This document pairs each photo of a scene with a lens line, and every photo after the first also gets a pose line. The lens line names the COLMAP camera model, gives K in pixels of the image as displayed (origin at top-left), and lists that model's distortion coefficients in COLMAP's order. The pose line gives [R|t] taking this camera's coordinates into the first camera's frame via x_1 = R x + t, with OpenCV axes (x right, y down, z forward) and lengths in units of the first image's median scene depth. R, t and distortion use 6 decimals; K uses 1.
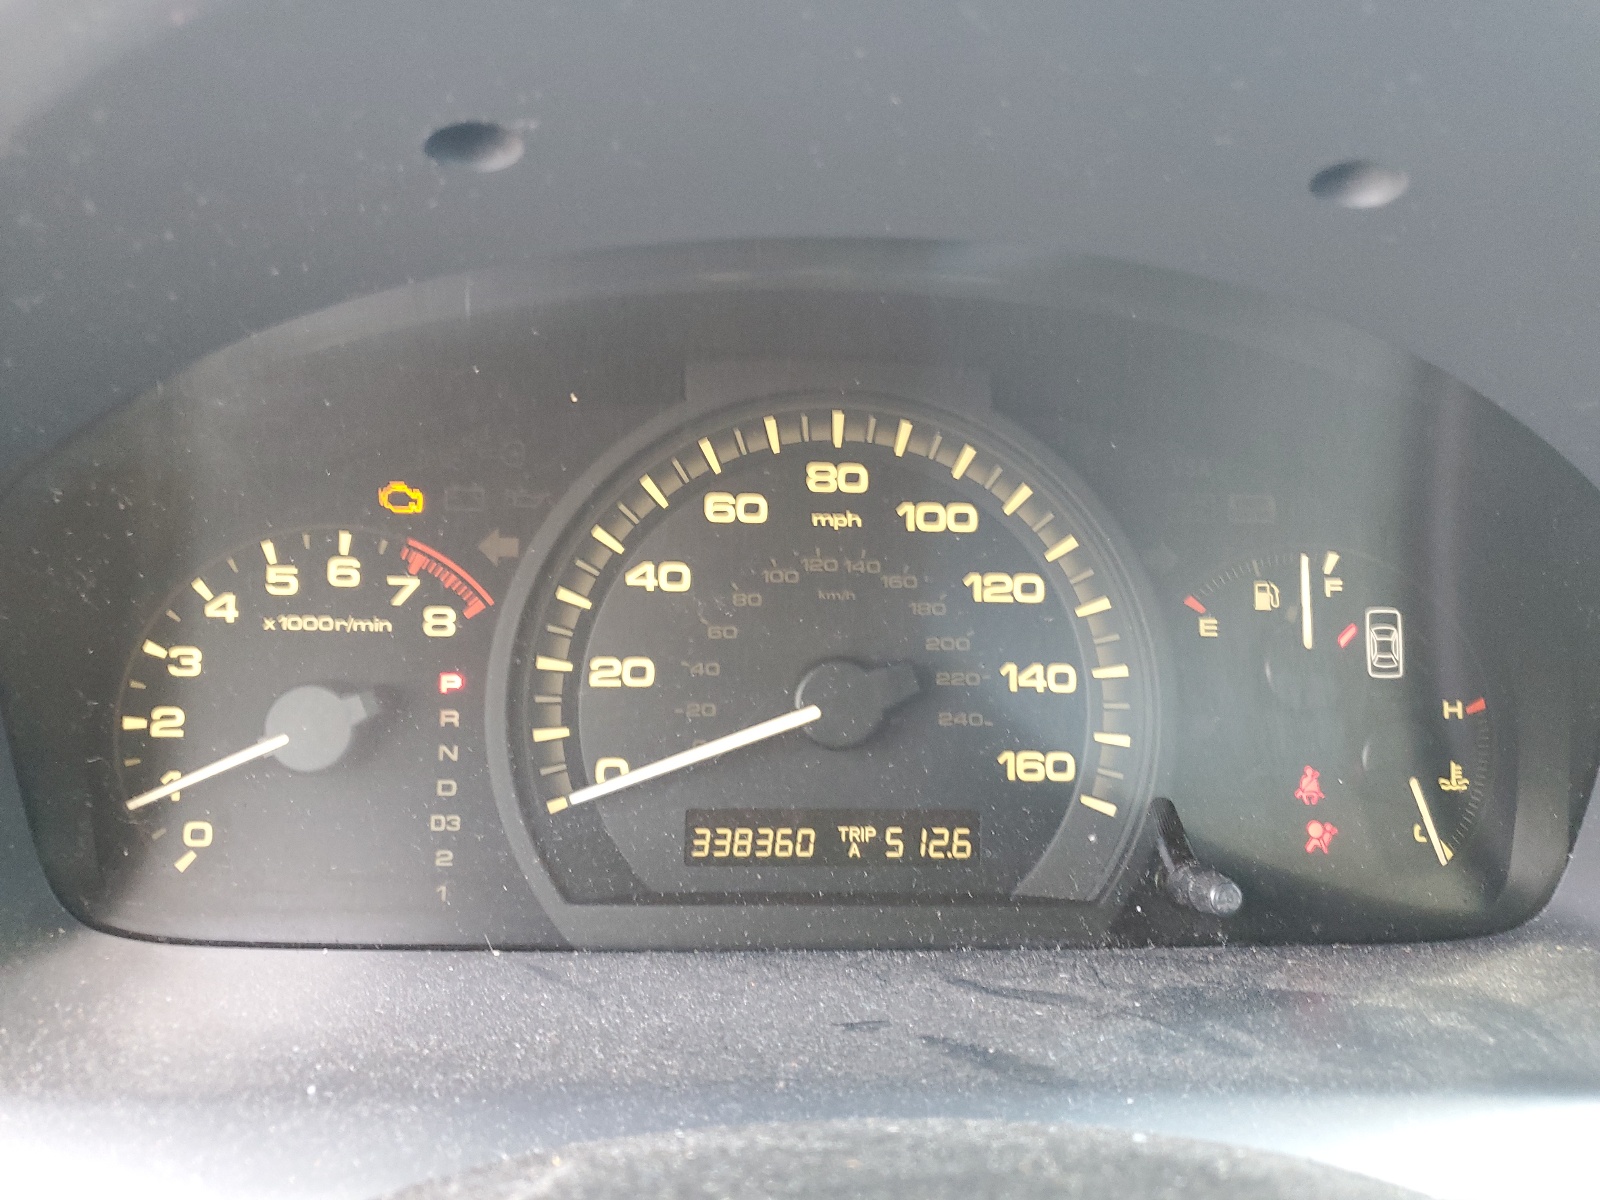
lens RADIAL K [[1222.8, 0, 799.4], [0, 1222.8, 600.6], [0, 0, 1]] dist [-0.002388, -0.000178]
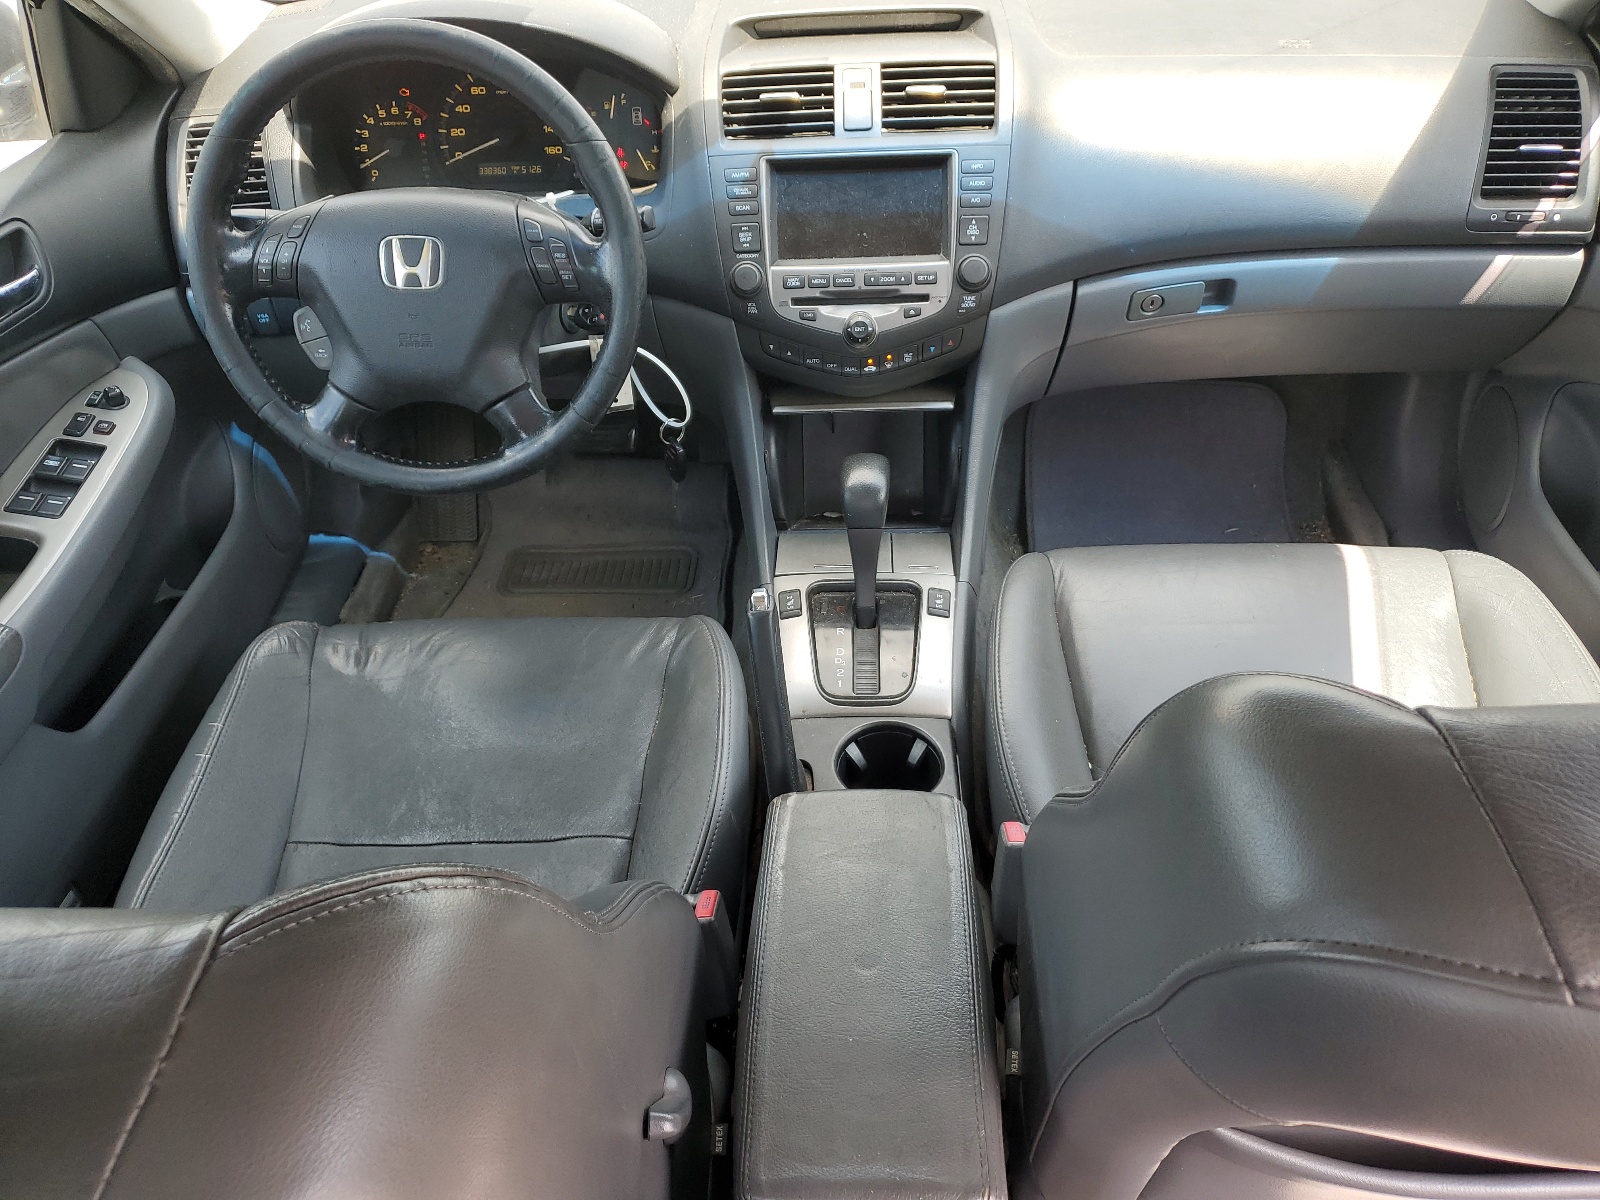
lens RADIAL K [[1222.8, 0, 799.3], [0, 1222.8, 598.0], [0, 0, 1]] dist [-0.002388, -0.000178]
pose [[0.993323, 0.001133, -0.115357, 1.615109], [0.048116, 0.904758, 0.423200, -0.231332], [0.104849, -0.425925, 0.898662, -3.621730]]
